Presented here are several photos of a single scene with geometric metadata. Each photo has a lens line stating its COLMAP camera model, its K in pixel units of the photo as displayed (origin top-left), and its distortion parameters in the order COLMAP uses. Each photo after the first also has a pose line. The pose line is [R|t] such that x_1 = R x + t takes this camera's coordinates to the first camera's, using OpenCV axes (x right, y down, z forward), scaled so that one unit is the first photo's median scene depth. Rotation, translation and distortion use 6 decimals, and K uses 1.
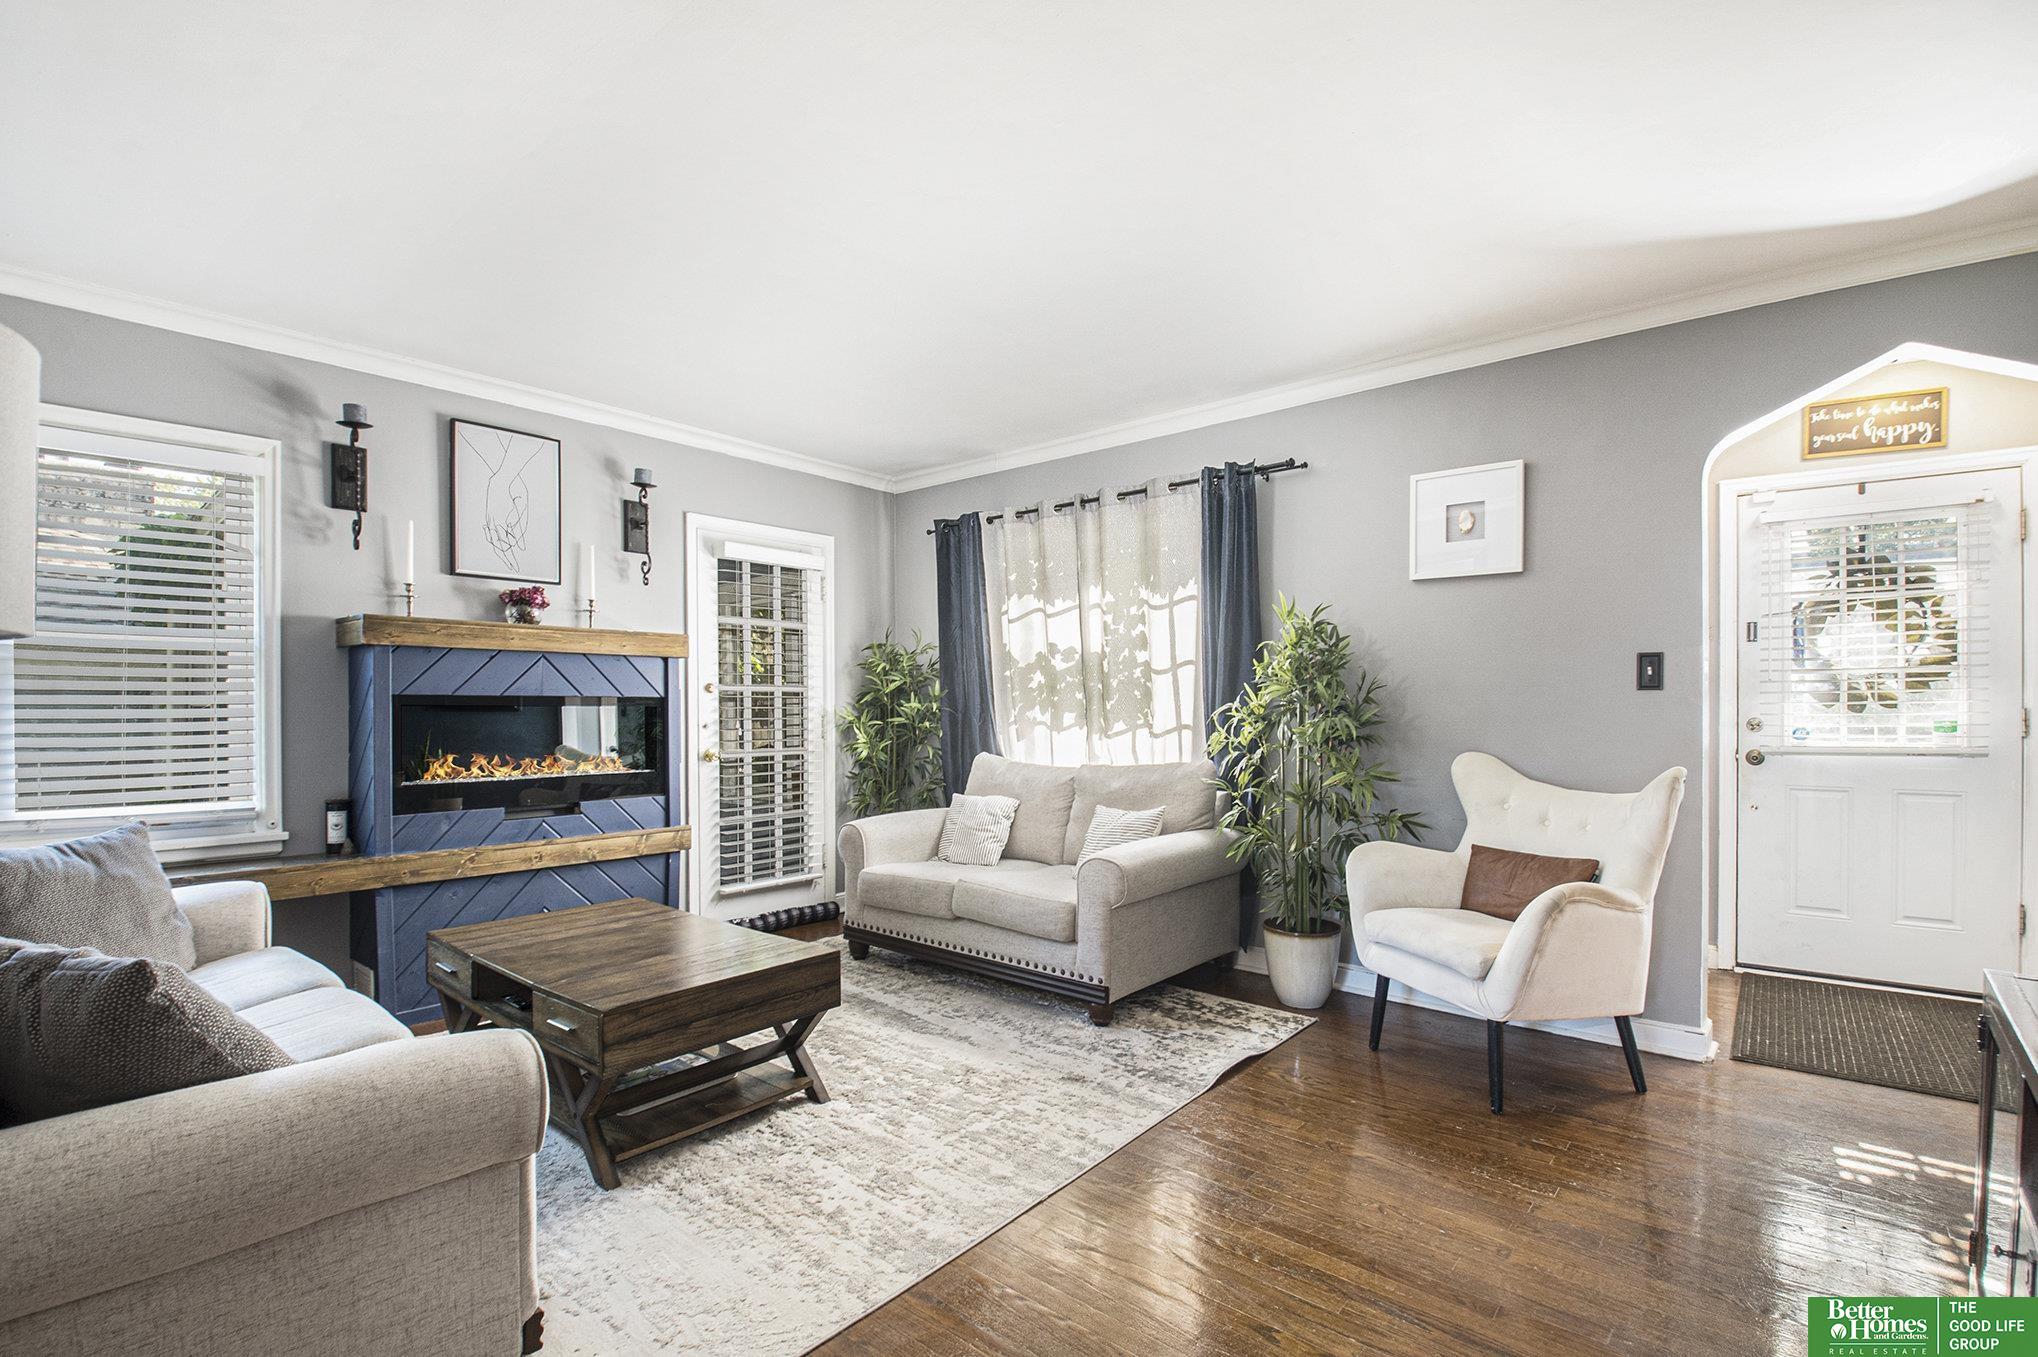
lens RADIAL K [[995.2, 0, 985.3], [0, 995.2, 691.6], [0, 0, 1]] dist [-0.010930, -0.003765]
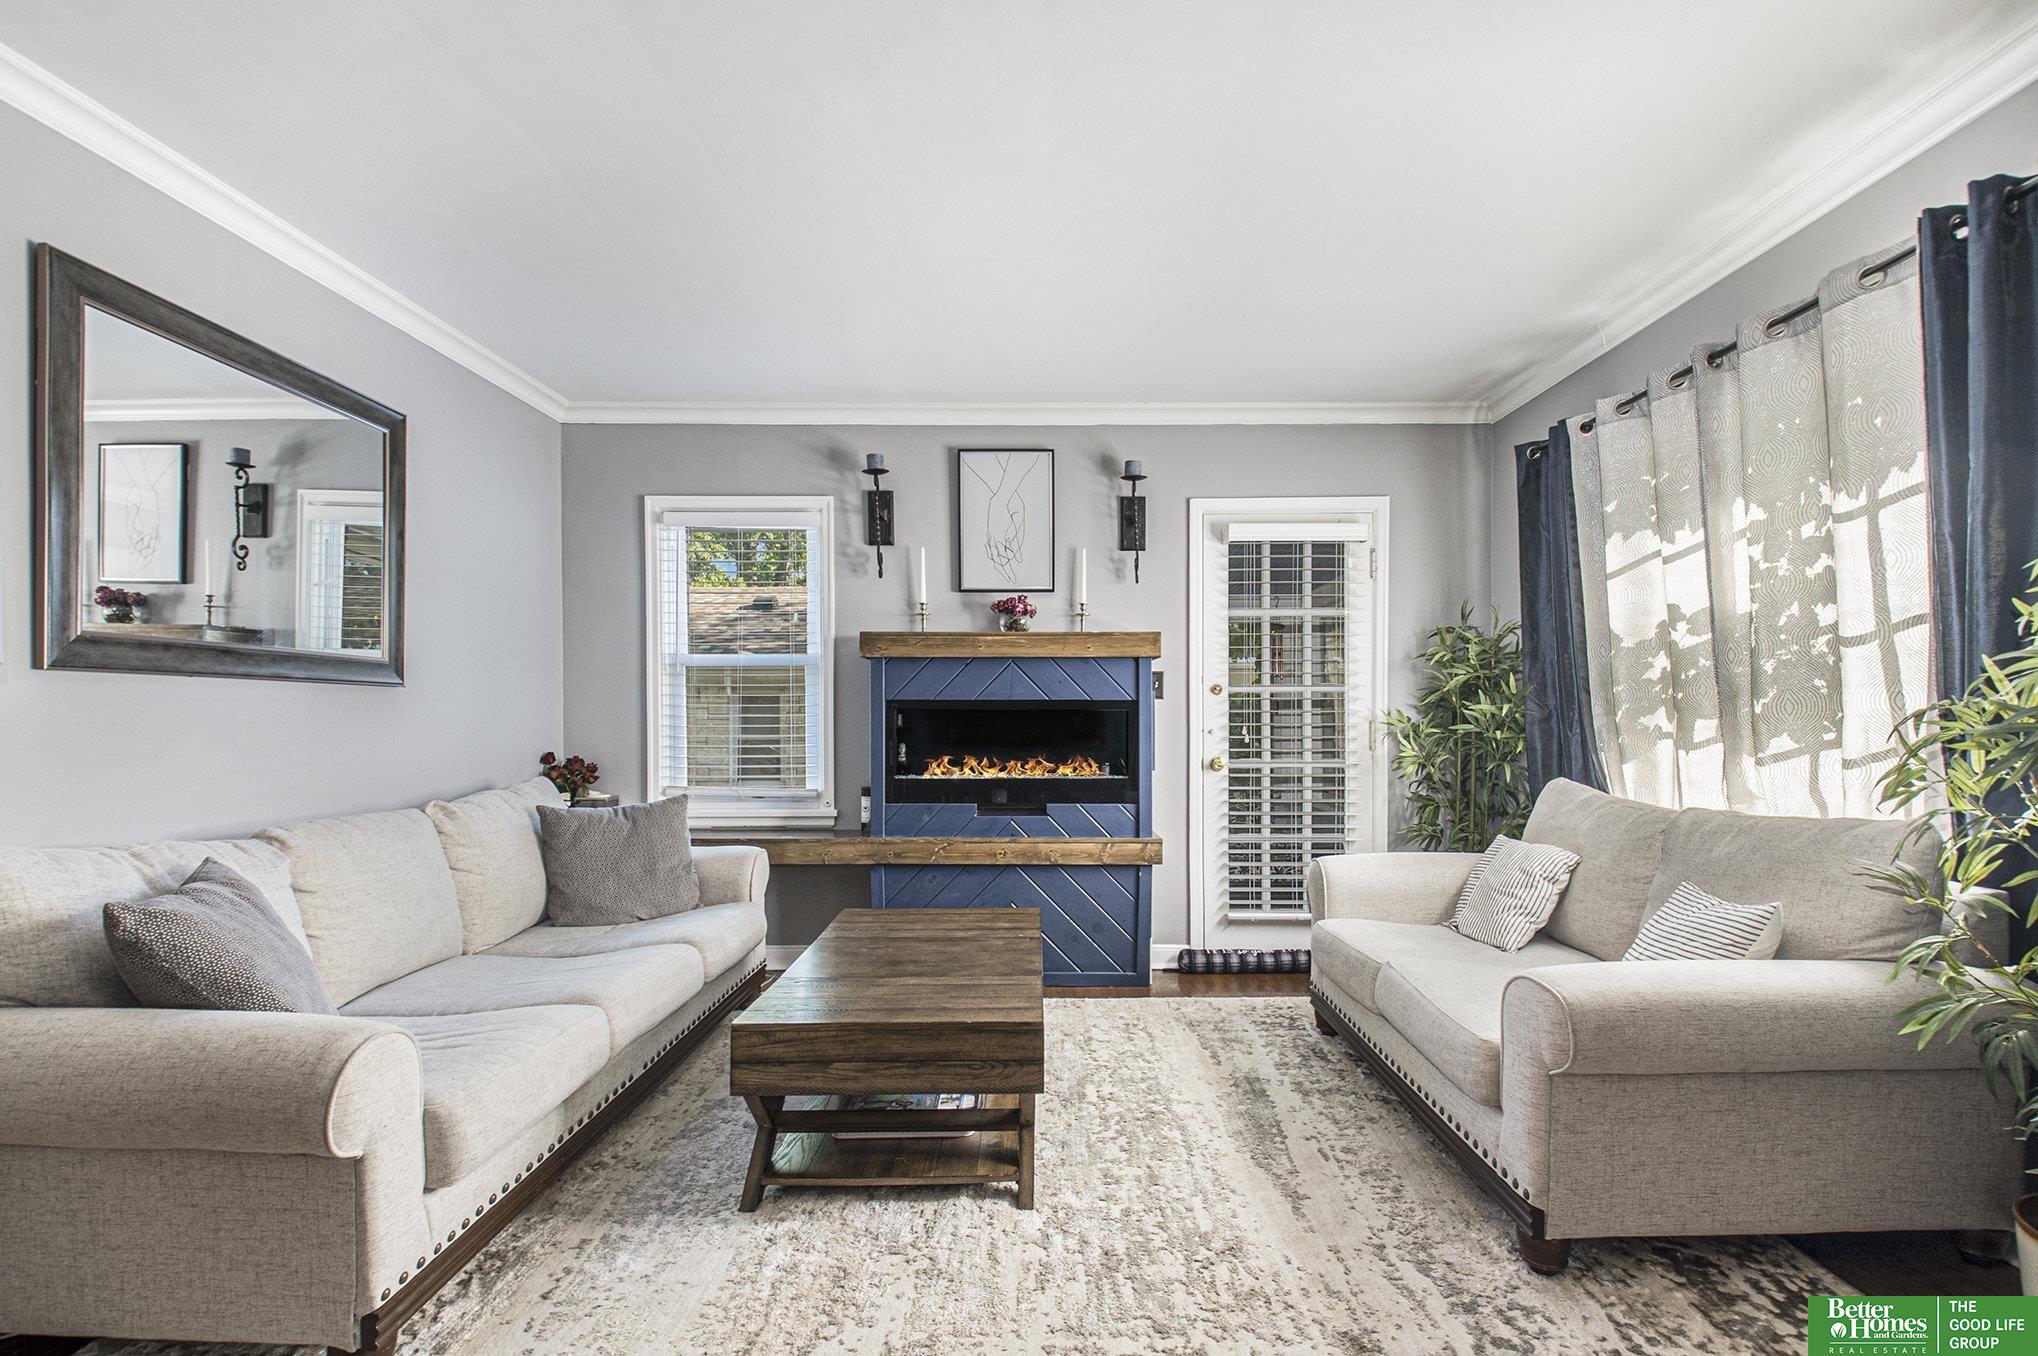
lens RADIAL K [[907.3, 0, 1012.8], [0, 907.3, 719.8], [0, 0, 1]] dist [0.011012, -0.015725]
pose [[0.641515, 0.007163, -0.767077, 0.274199], [0.012532, 0.999725, 0.019816, 0.006512], [0.767008, -0.022326, 0.641248, 0.381435]]
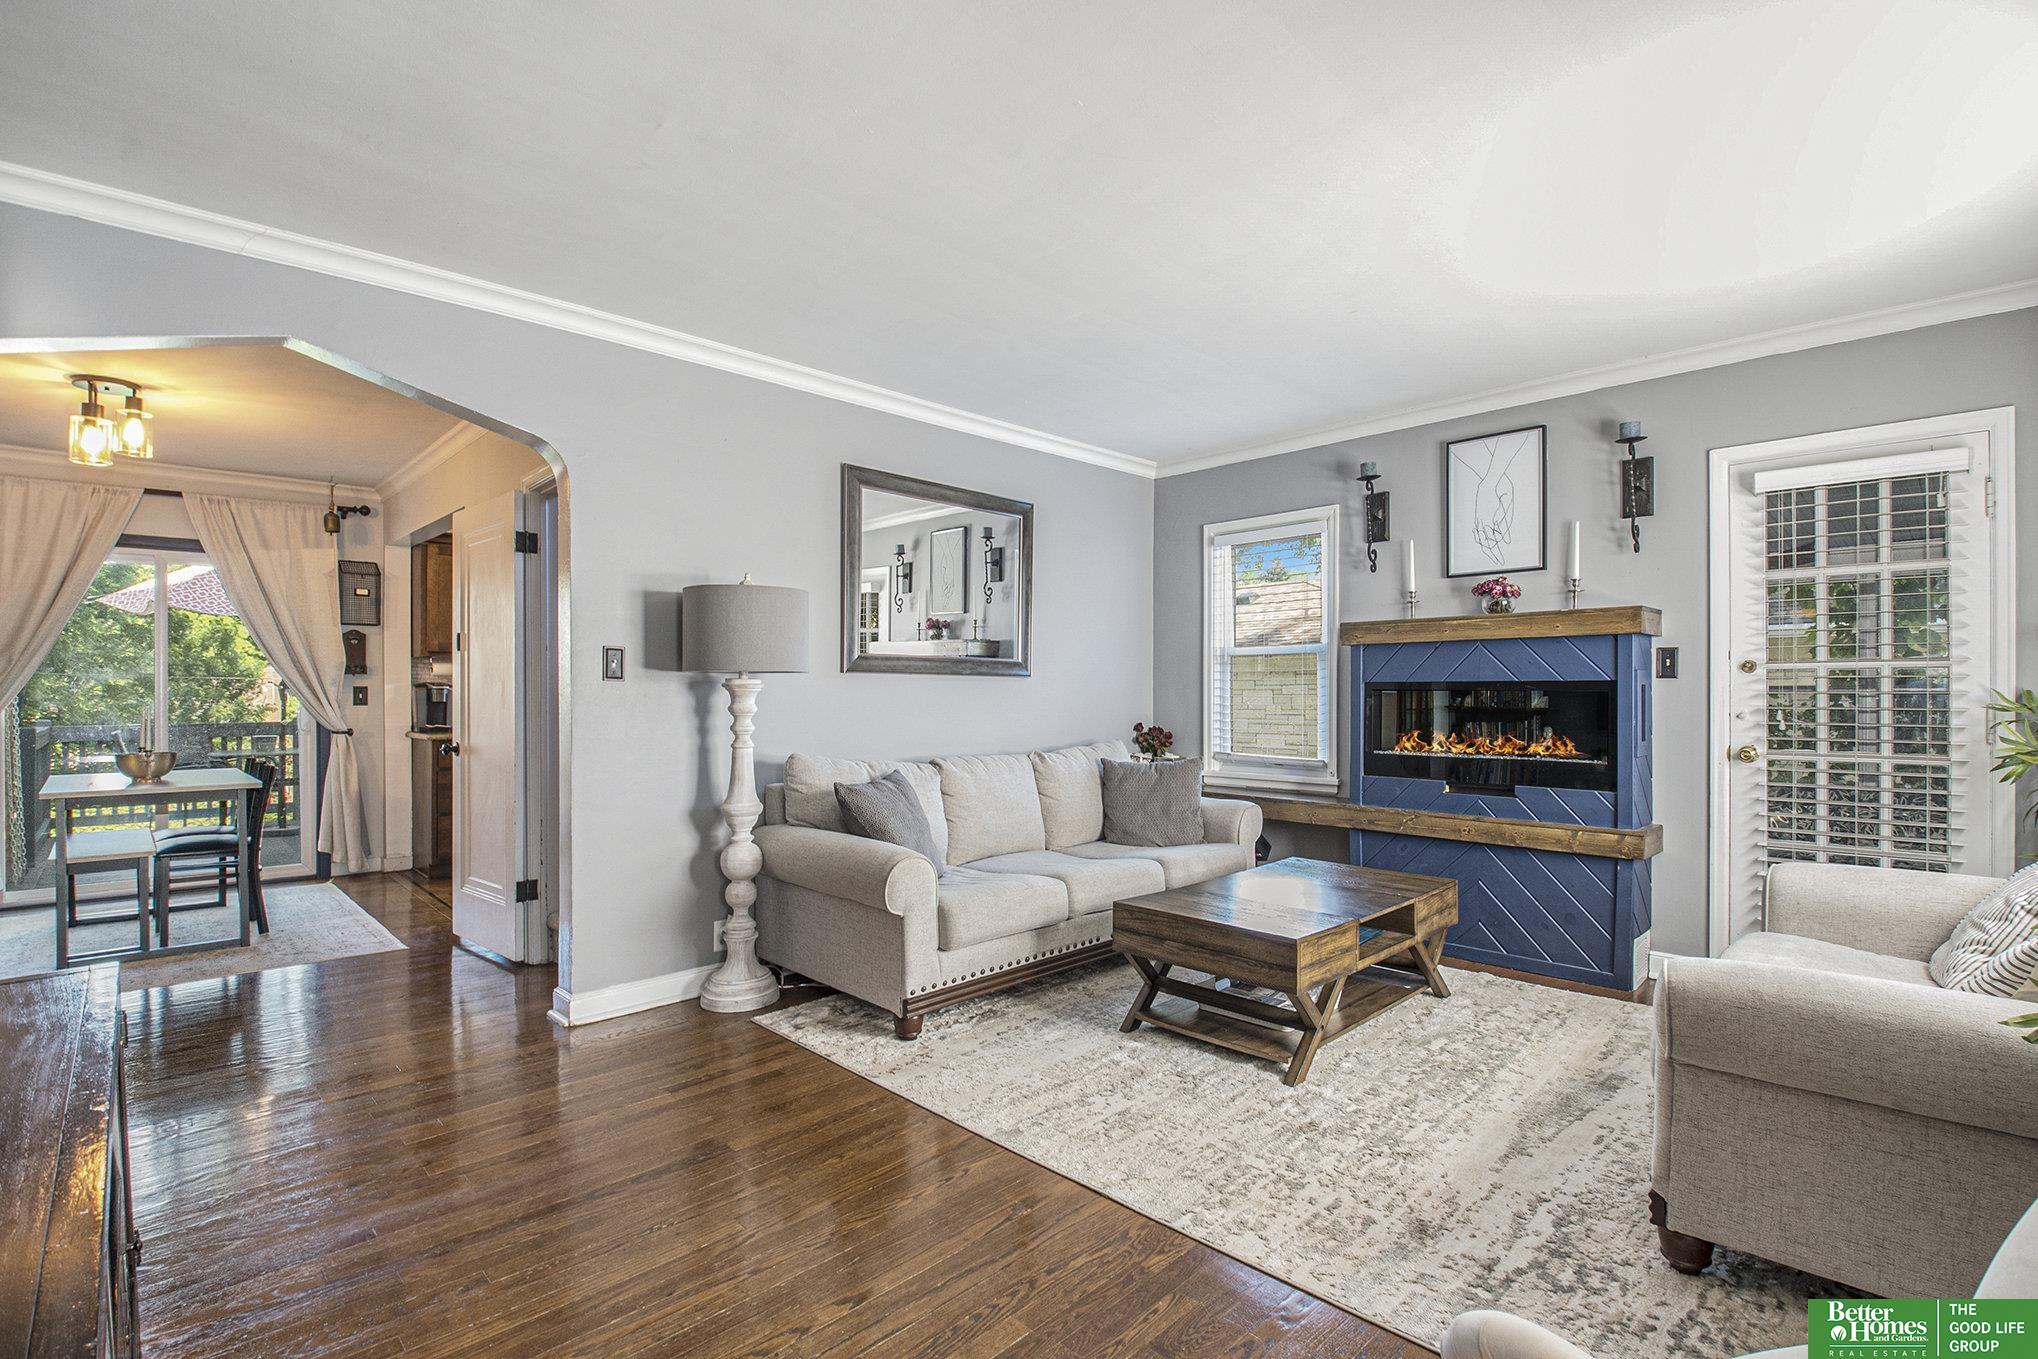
lens RADIAL K [[907.3, 0, 1020.1], [0, 907.3, 687.3], [0, 0, 1]] dist [0.011012, -0.015725]
pose [[-0.093624, -0.005650, -0.995592, 0.552837], [0.015274, 0.999858, -0.007111, 0.010080], [0.995490, -0.015873, -0.093525, 0.583619]]
